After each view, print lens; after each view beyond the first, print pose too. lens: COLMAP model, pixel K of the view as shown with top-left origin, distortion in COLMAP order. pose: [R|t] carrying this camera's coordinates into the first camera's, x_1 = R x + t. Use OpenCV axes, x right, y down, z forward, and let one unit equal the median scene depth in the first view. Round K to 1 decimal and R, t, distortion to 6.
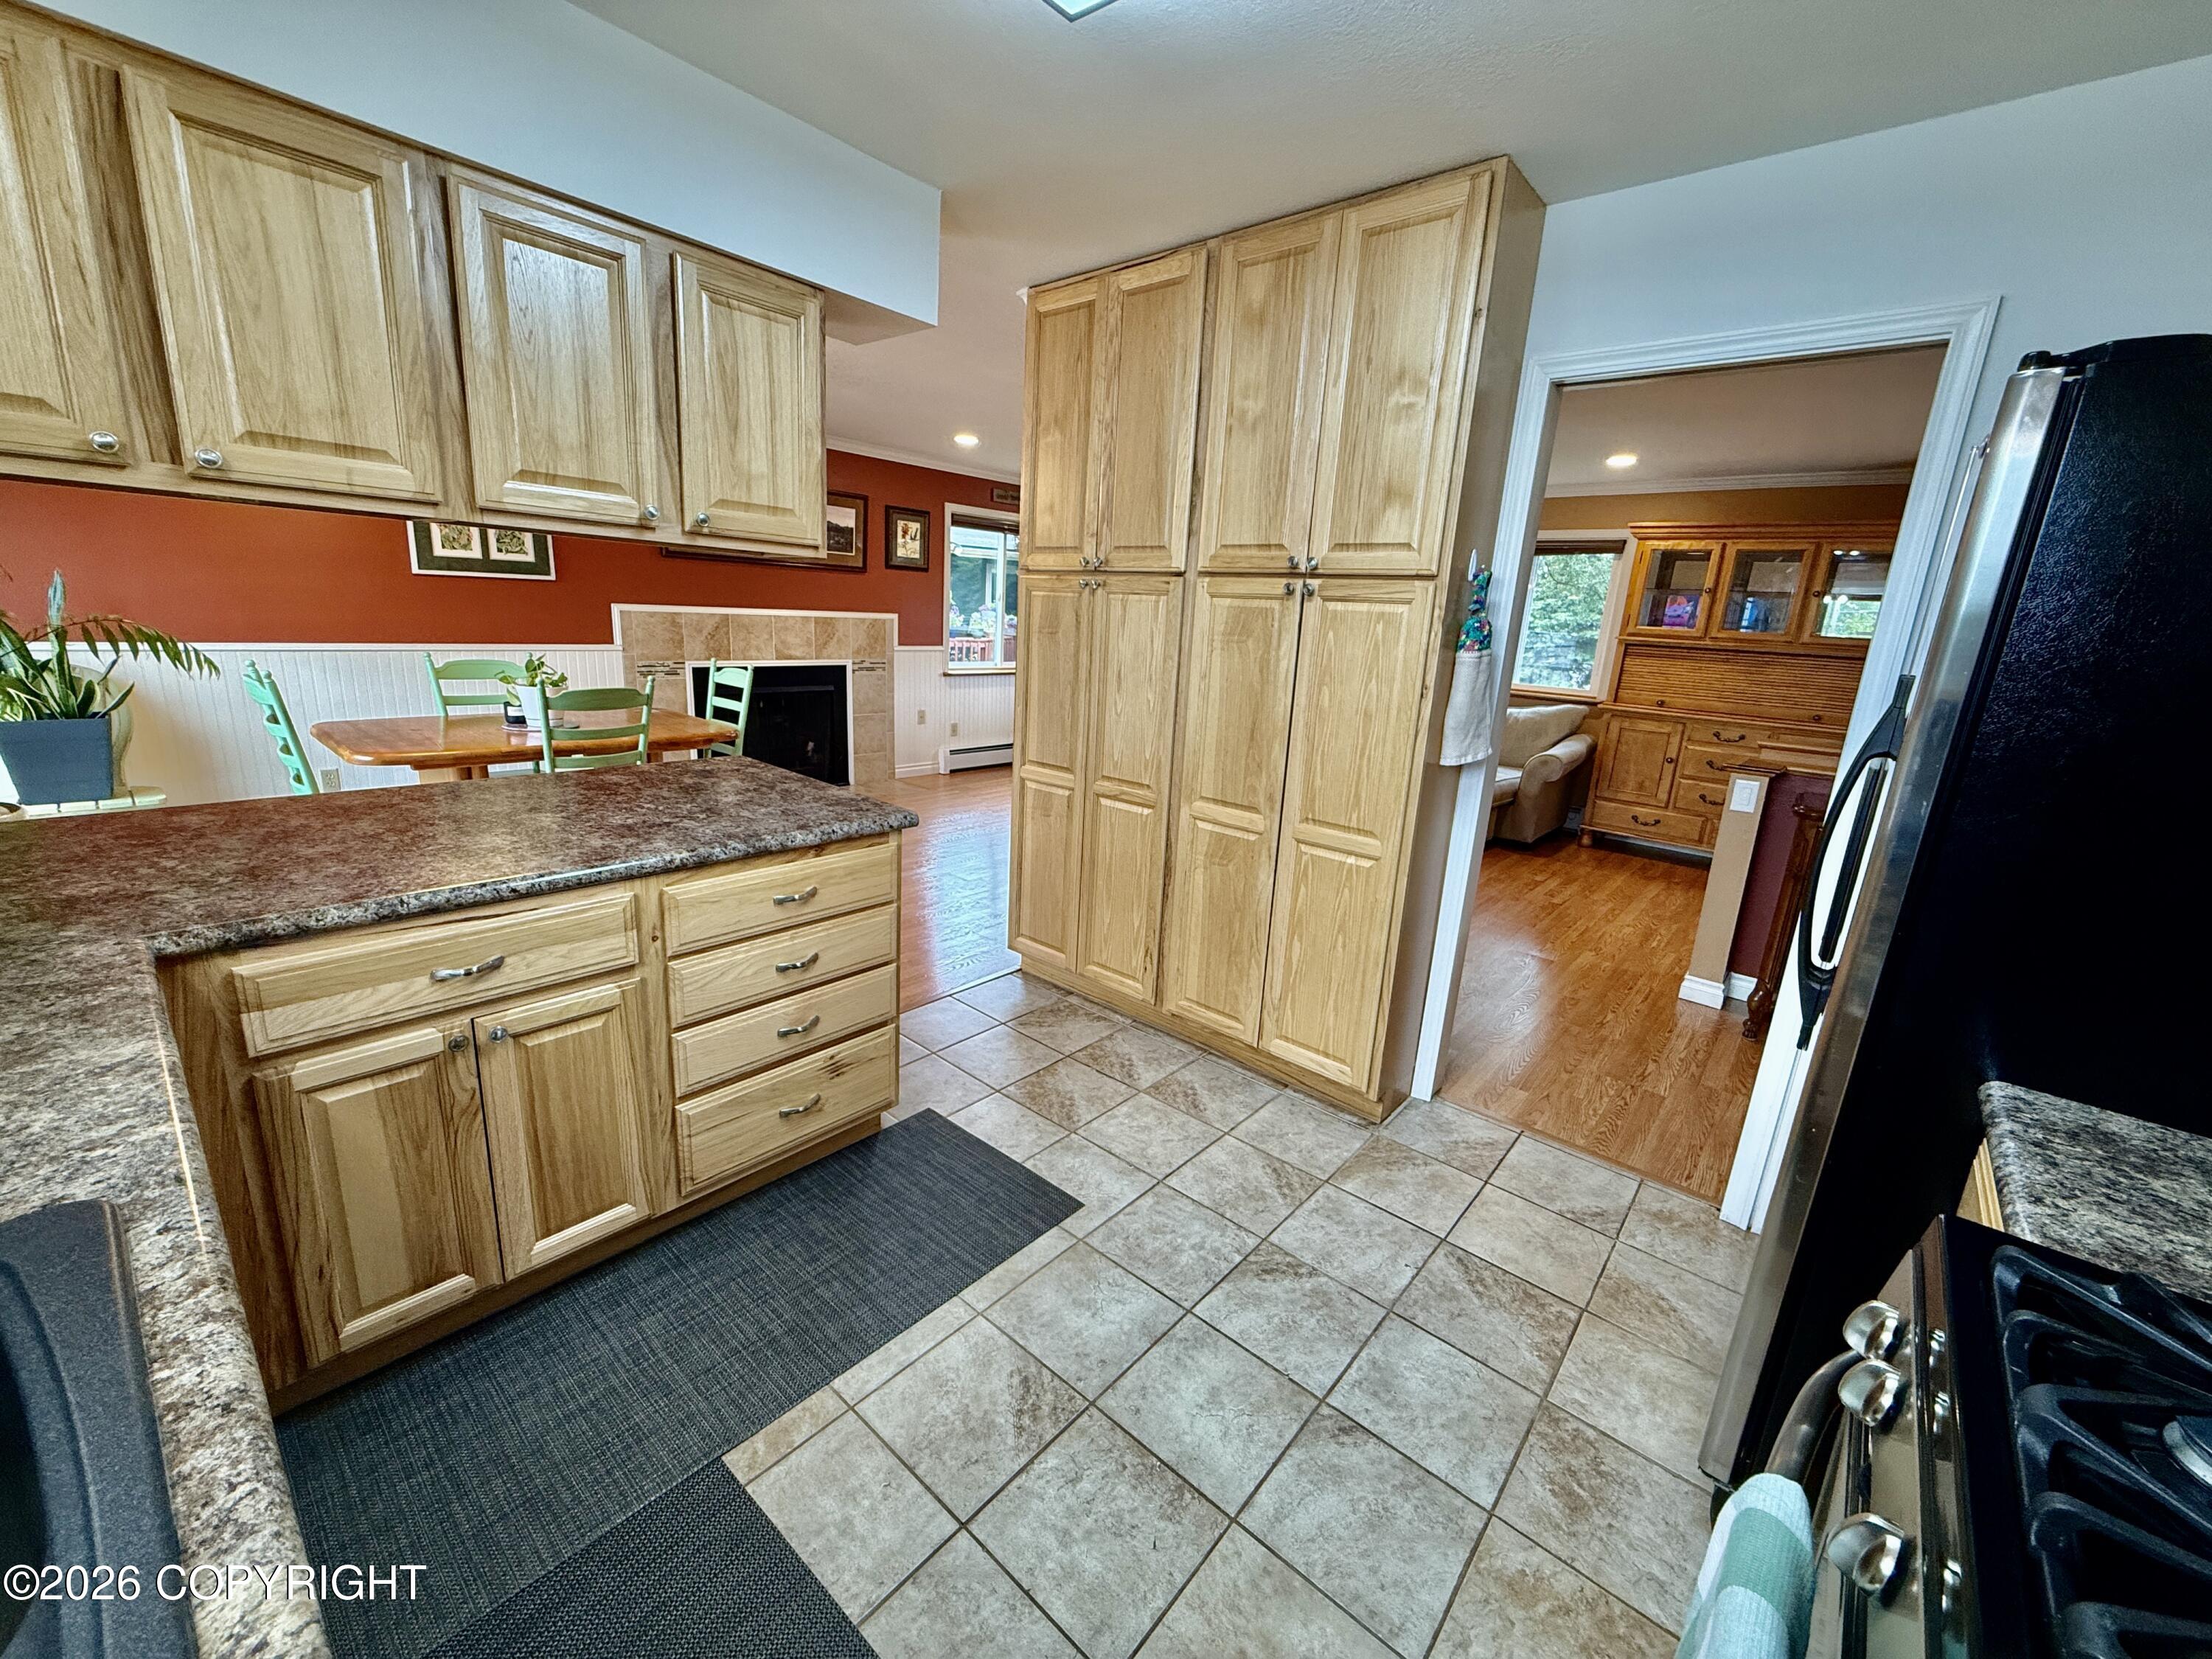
lens RADIAL K [[885.1, 0, 1096.4], [0, 885.1, 824.8], [0, 0, 1]] dist [0.002952, -0.000368]
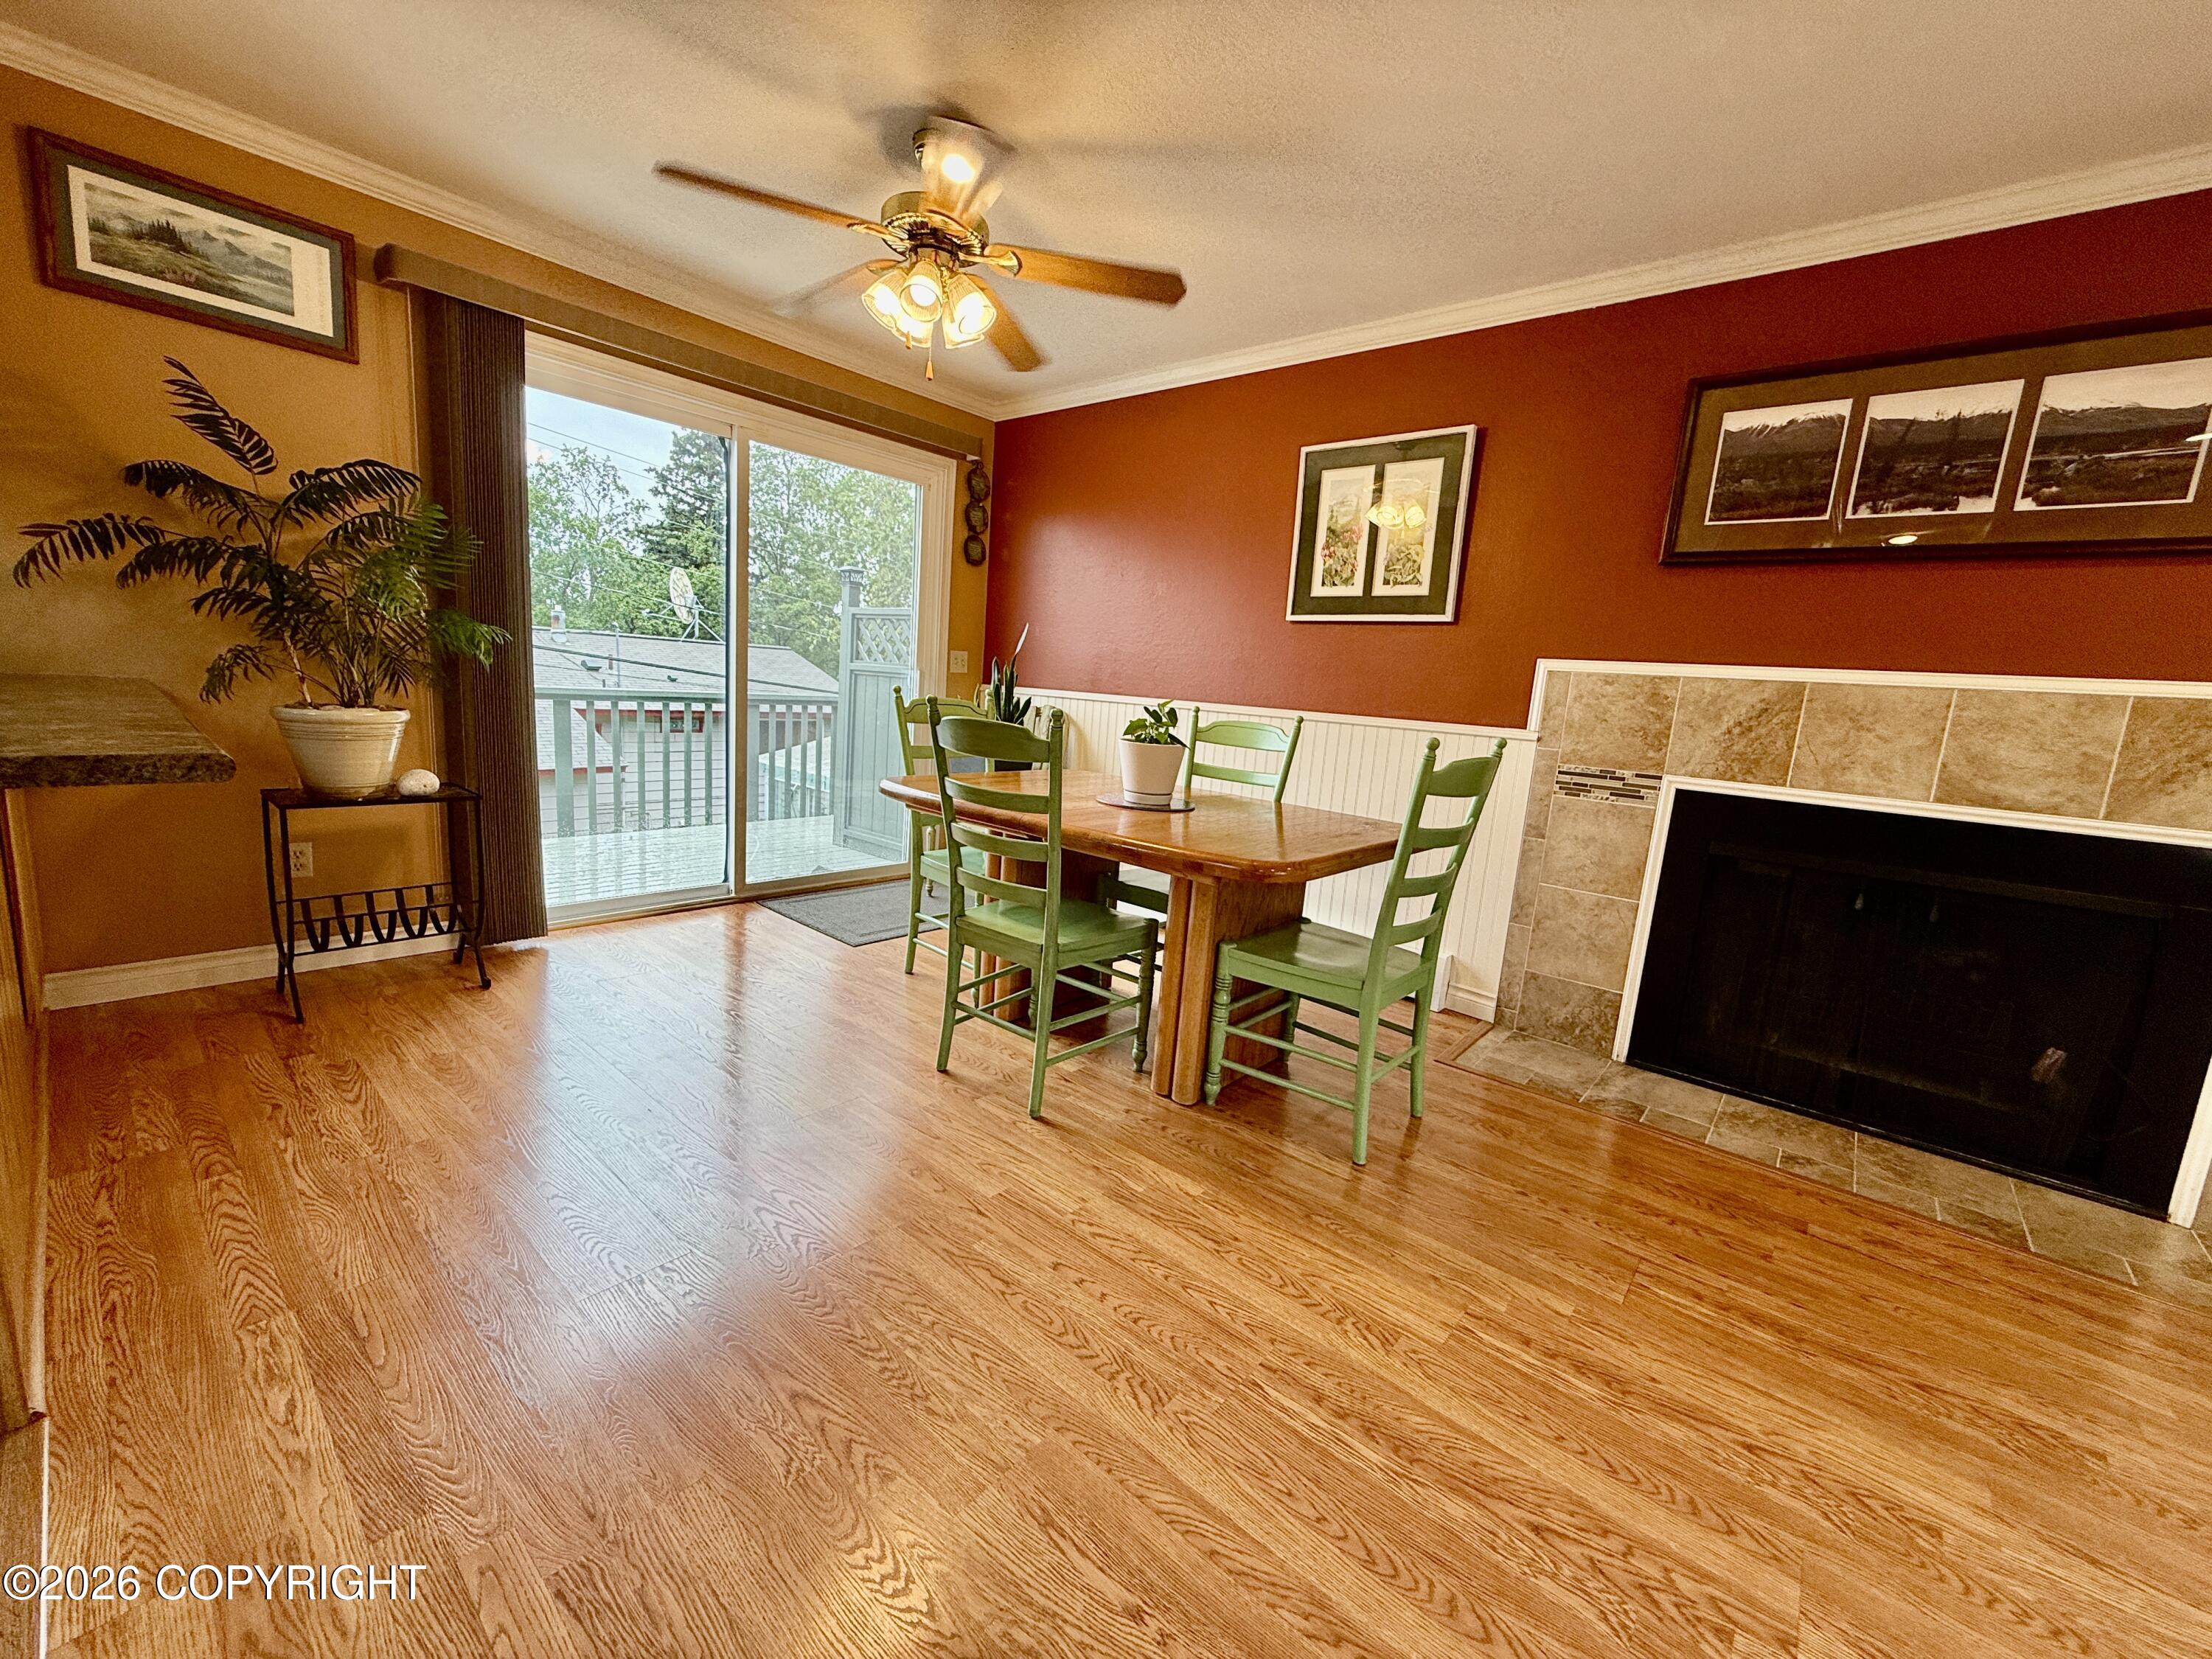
lens RADIAL K [[885.1, 0, 1102.2], [0, 885.1, 823.3], [0, 0, 1]] dist [0.002952, -0.000368]
pose [[0.010428, 0.104185, -0.994503, 0.063674], [-0.310133, 0.945850, 0.095836, -0.302791], [0.950636, 0.307428, 0.042175, 1.907853]]
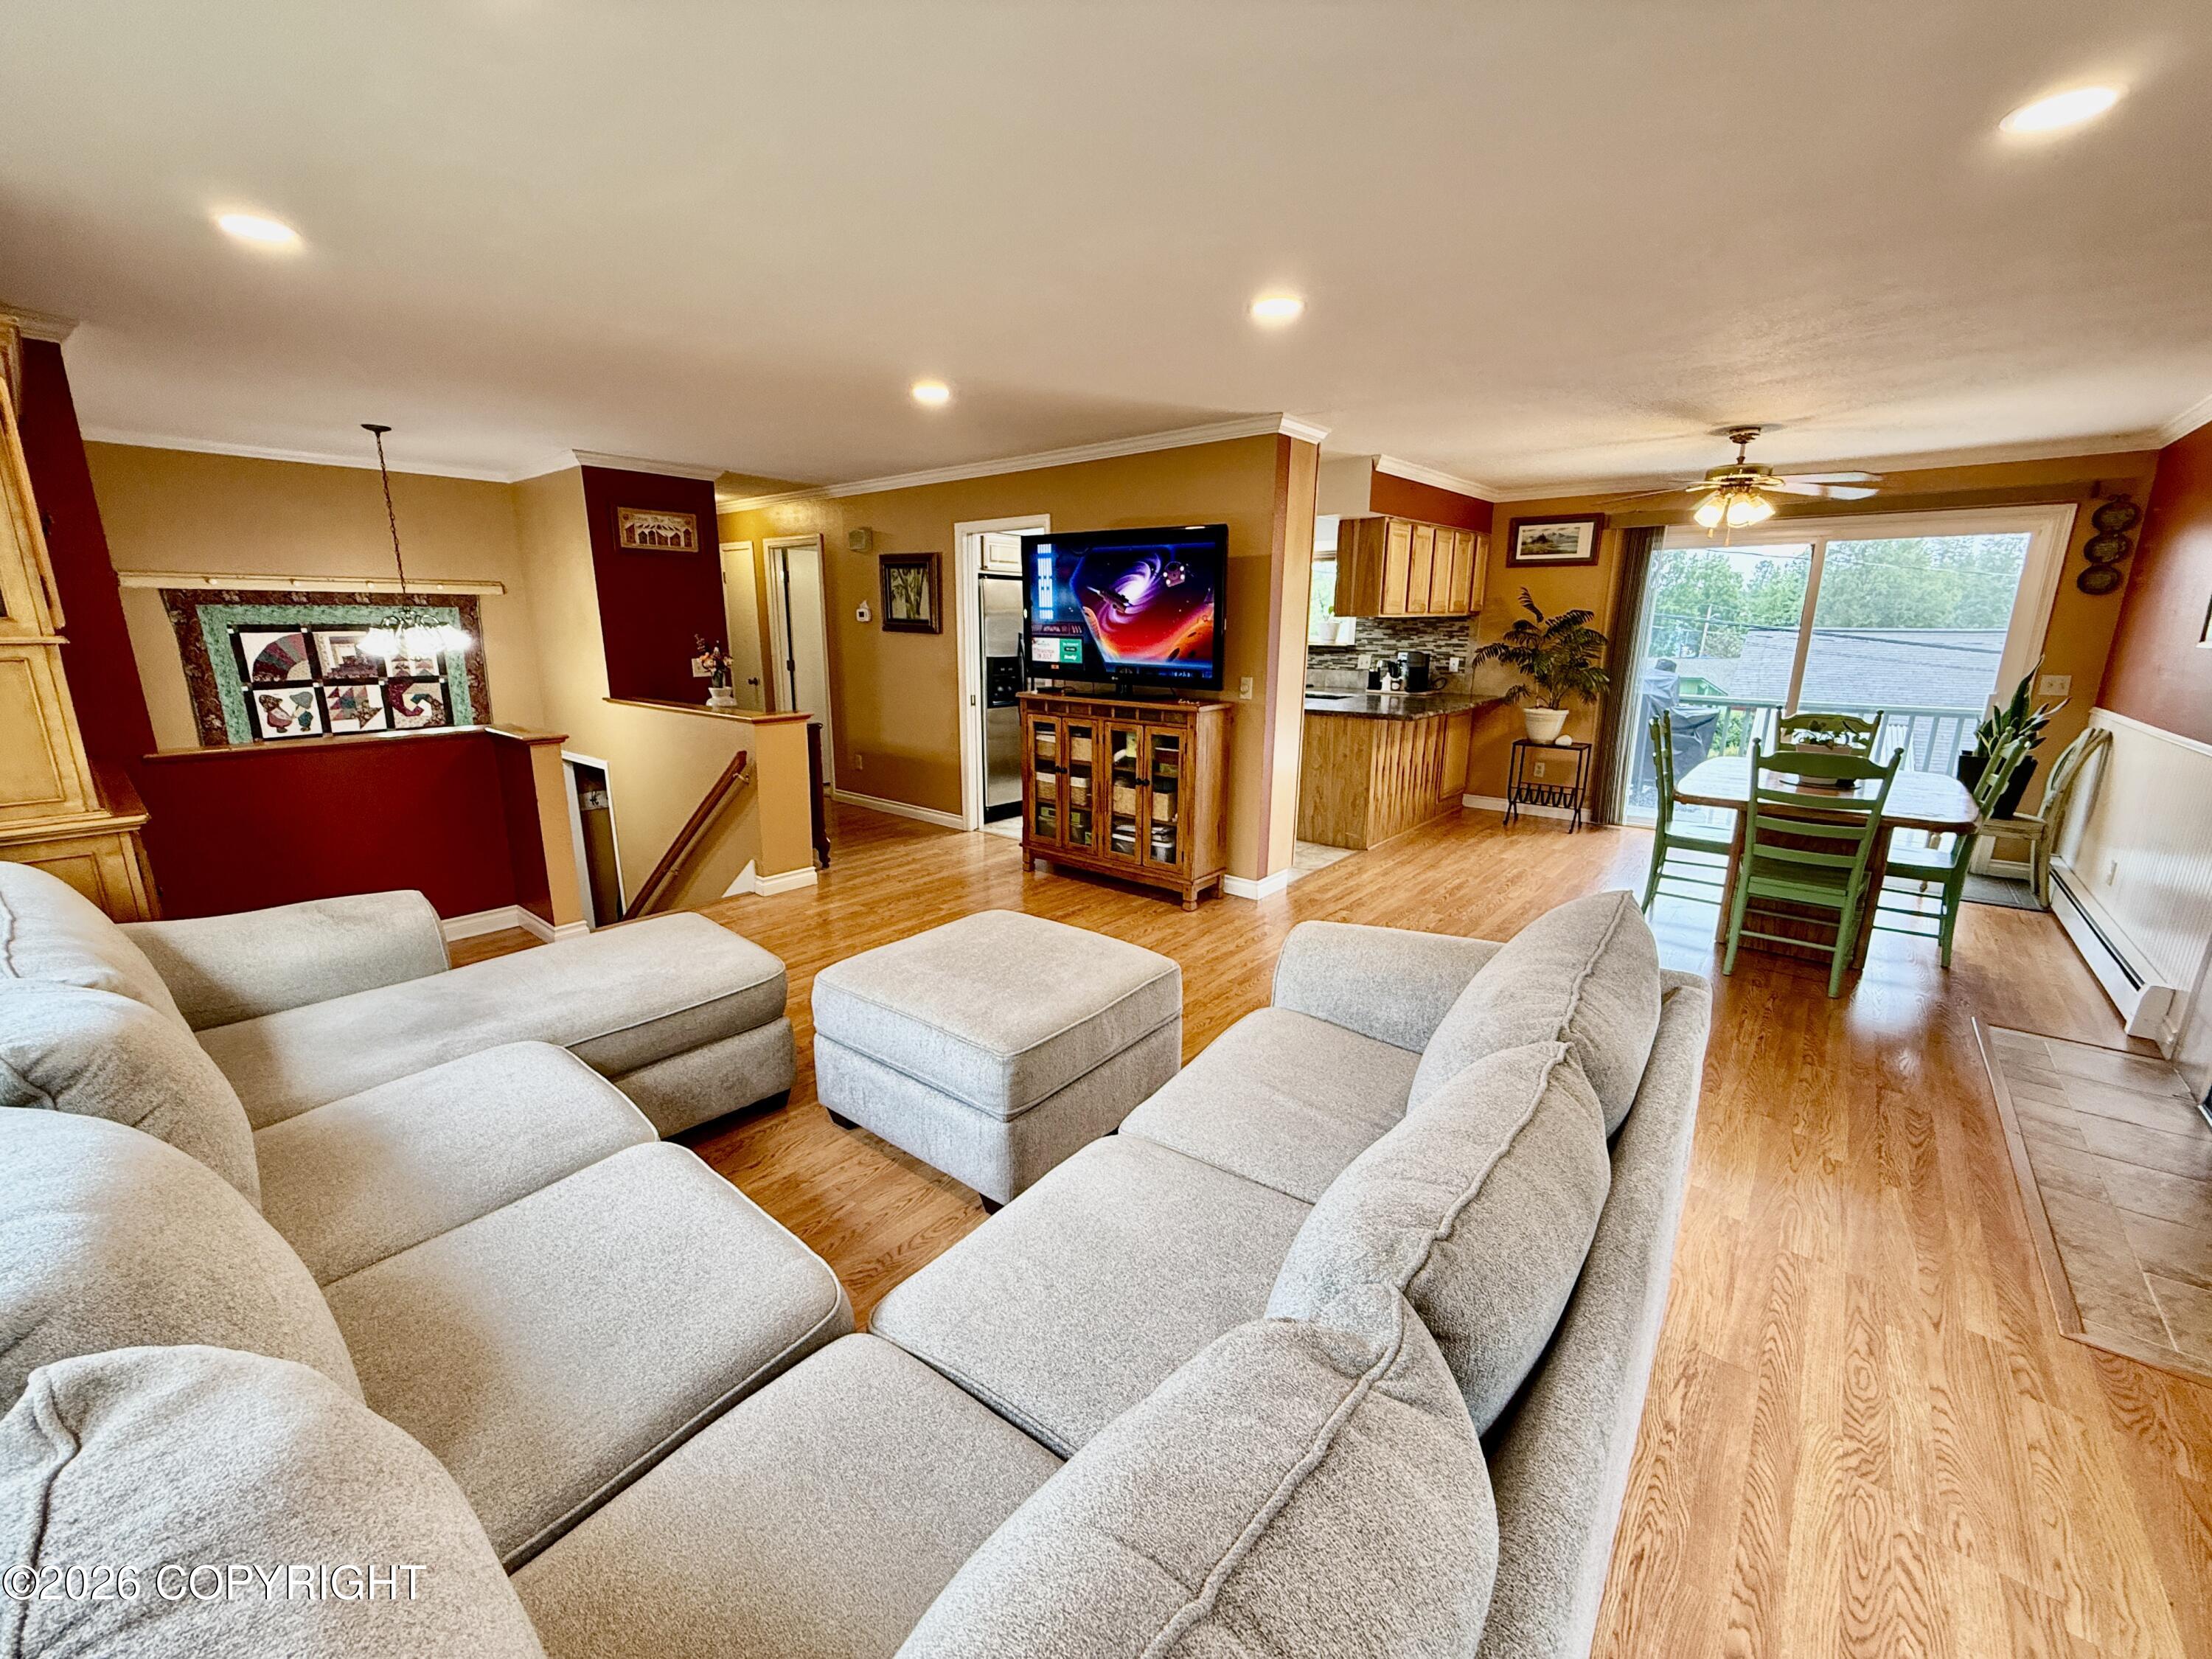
lens RADIAL K [[885.1, 0, 1109.3], [0, 885.1, 829.2], [0, 0, 1]] dist [0.002952, -0.000368]
pose [[-0.997338, -0.052387, -0.050717, 0.492726], [-0.069769, 0.887751, 0.455006, -0.955003], [0.021187, 0.457333, -0.889043, 3.868548]]
